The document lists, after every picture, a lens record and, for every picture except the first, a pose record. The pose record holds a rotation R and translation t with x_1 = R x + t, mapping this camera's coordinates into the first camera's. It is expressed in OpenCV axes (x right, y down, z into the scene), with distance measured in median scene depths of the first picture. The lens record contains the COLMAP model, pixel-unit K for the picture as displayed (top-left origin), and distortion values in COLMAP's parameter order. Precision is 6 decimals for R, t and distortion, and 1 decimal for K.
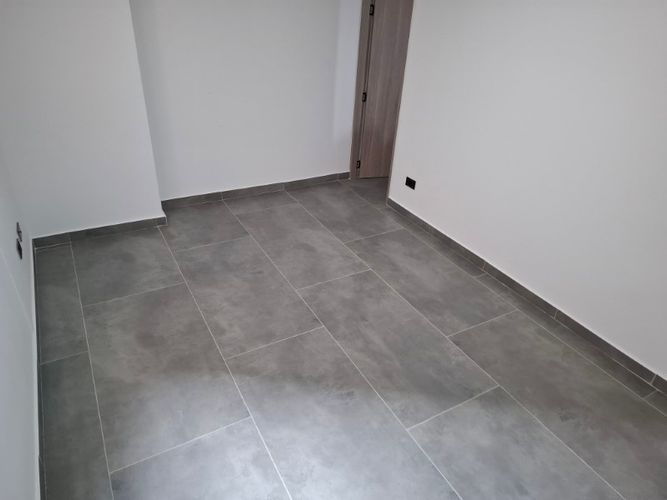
lens RADIAL K [[464.8, 0, 333.5], [0, 464.8, 250.0], [0, 0, 1]] dist [0.029197, -0.000898]
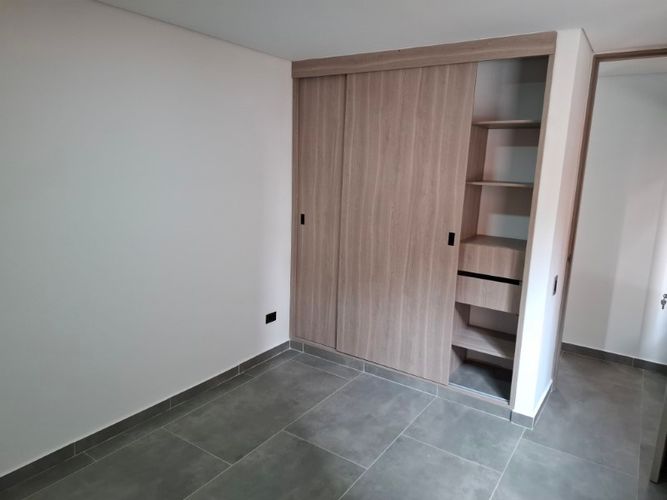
lens RADIAL K [[438.7, 0, 333.5], [0, 438.7, 250.0], [0, 0, 1]] dist [-0.006221, -0.002328]
pose [[-0.423214, -0.264562, 0.866543, -0.601158], [0.407707, 0.798502, 0.442910, -0.570012], [-0.809114, 0.540741, -0.230073, 0.966657]]
